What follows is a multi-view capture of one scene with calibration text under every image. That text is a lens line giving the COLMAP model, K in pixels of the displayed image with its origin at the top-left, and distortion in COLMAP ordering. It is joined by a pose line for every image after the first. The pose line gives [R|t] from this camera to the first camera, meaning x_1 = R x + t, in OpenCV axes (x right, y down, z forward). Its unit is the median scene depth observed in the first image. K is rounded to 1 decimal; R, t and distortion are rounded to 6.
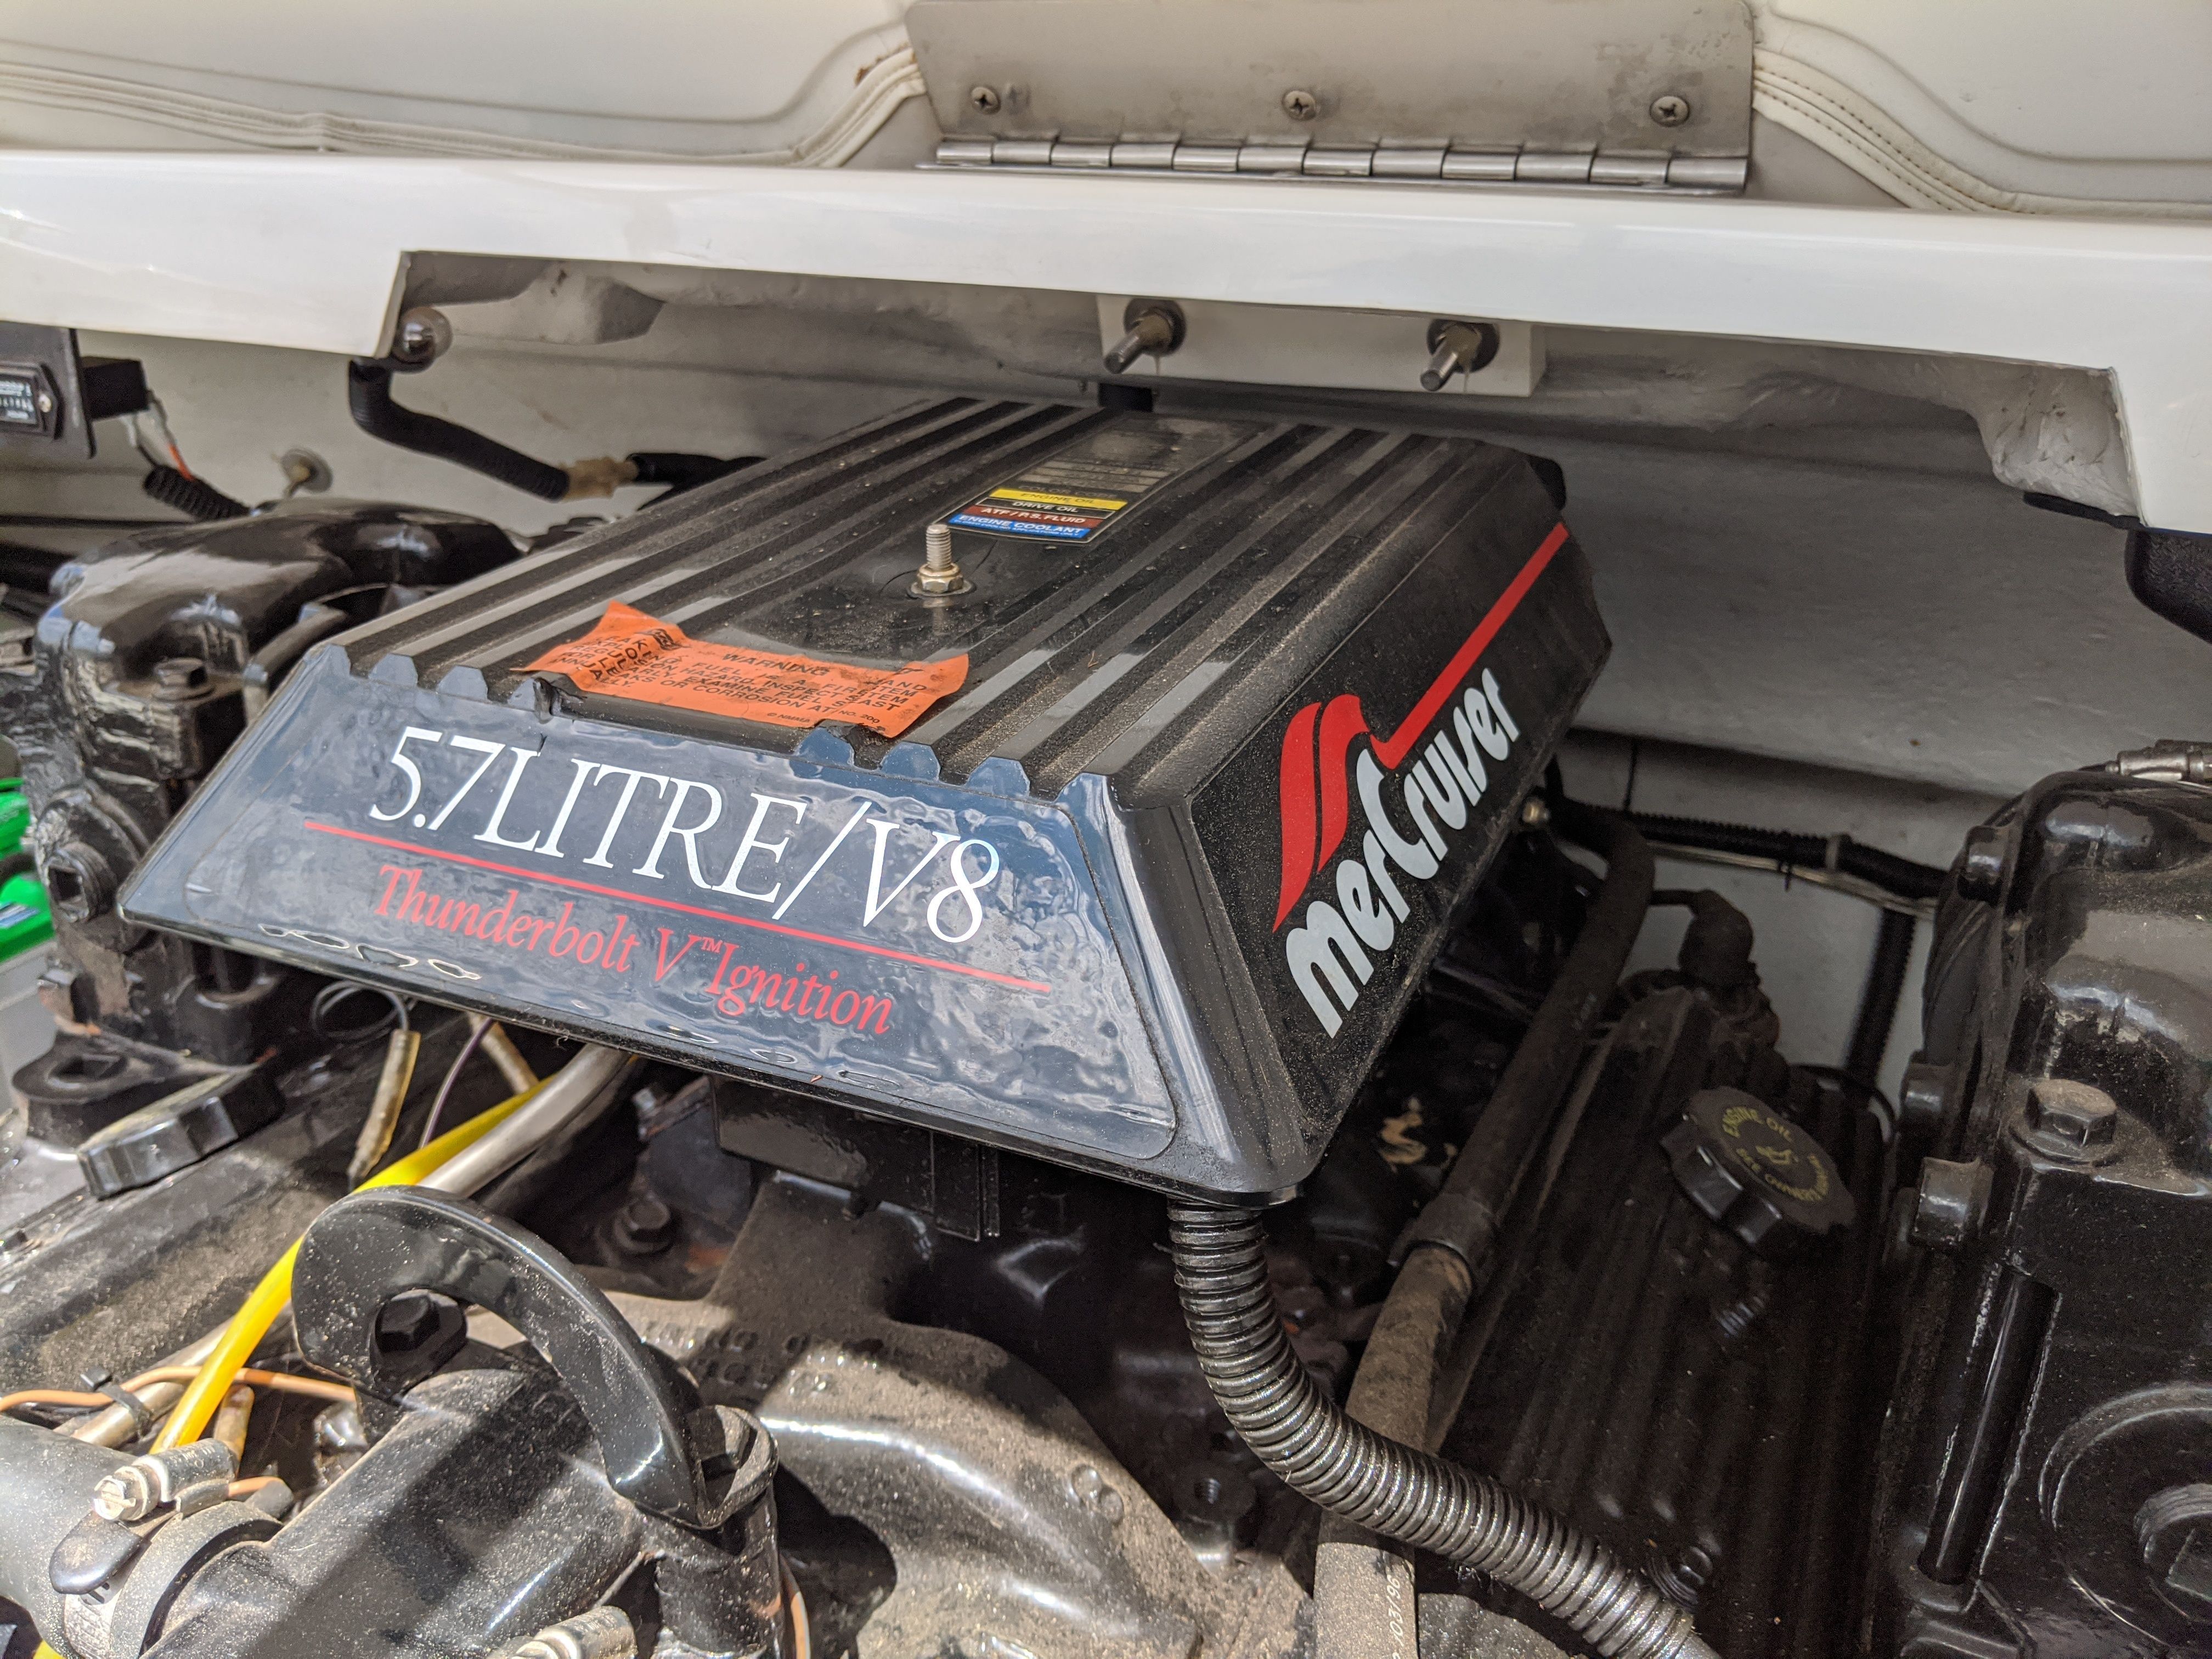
lens RADIAL K [[1760.1, 0, 1120.4], [0, 1760.1, 834.9], [0, 0, 1]] dist [-0.002435, -0.001385]
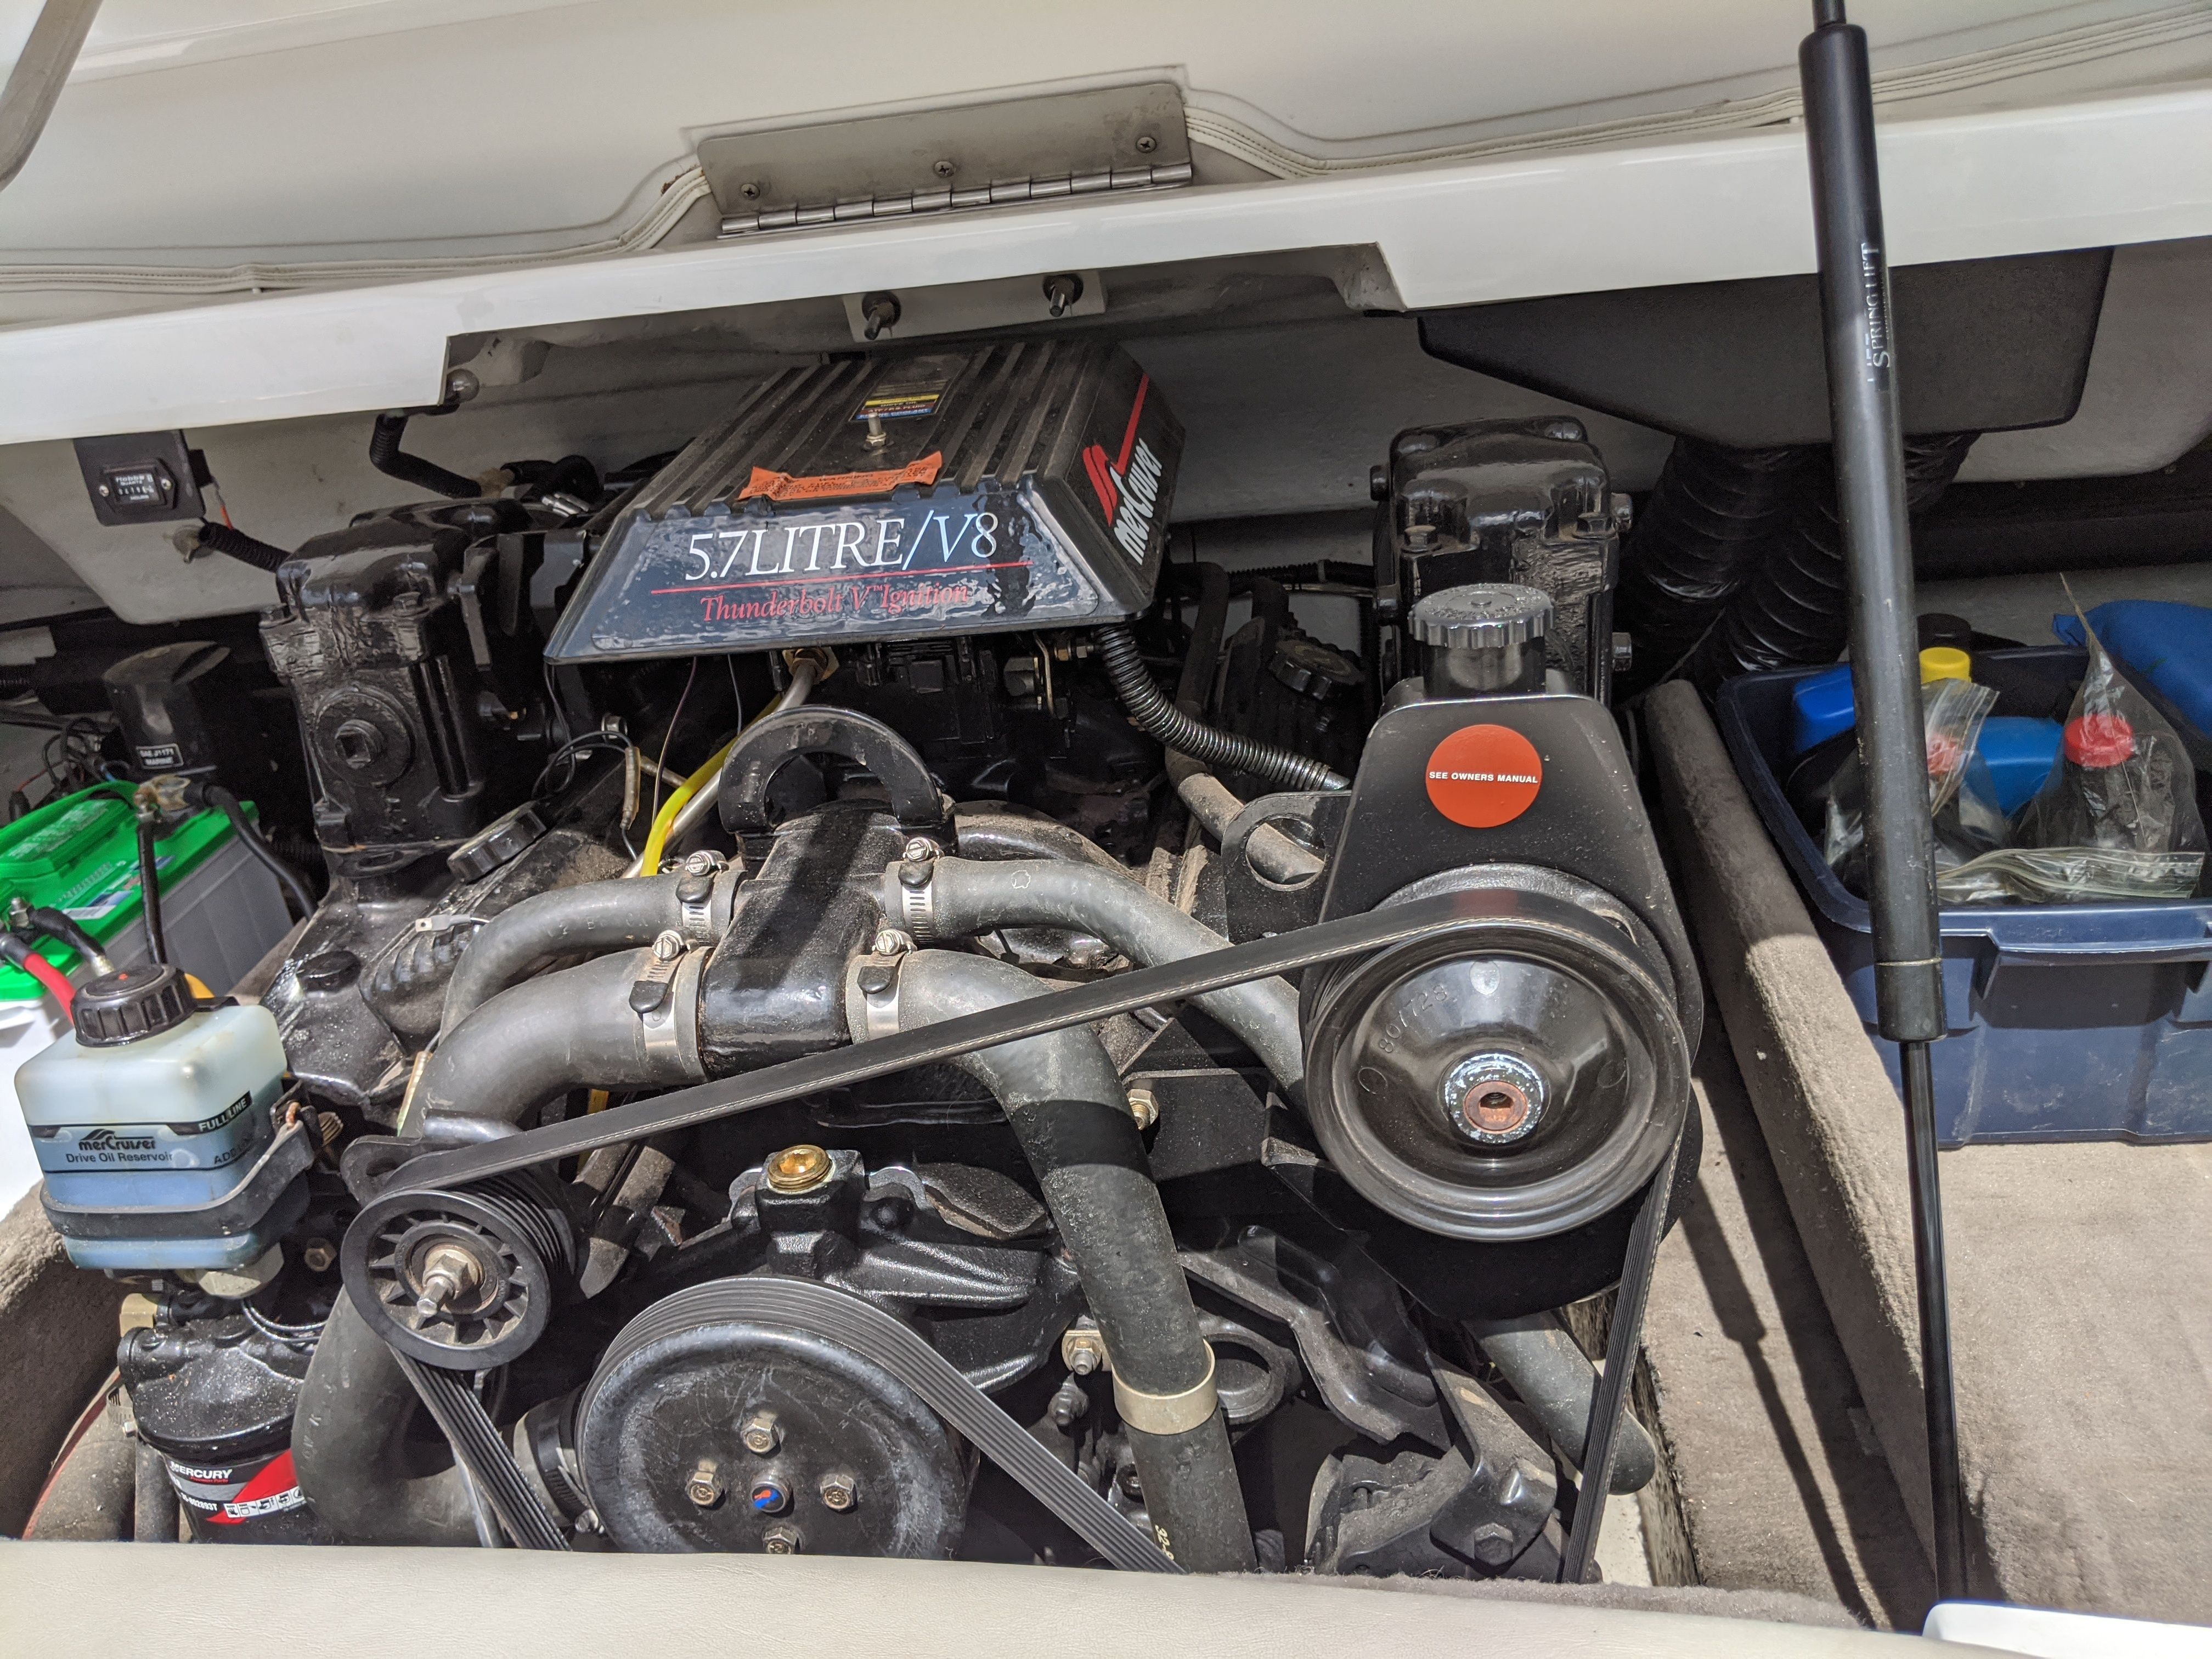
lens RADIAL K [[1620.8, 0, 1106.0], [0, 1620.8, 829.5], [0, 0, 1]] dist [0.003090, -0.002455]
pose [[0.943259, -0.240669, 0.228779, -0.282117], [0.234036, 0.970607, 0.056117, 0.177034], [-0.235560, 0.000610, 0.971860, -0.628465]]
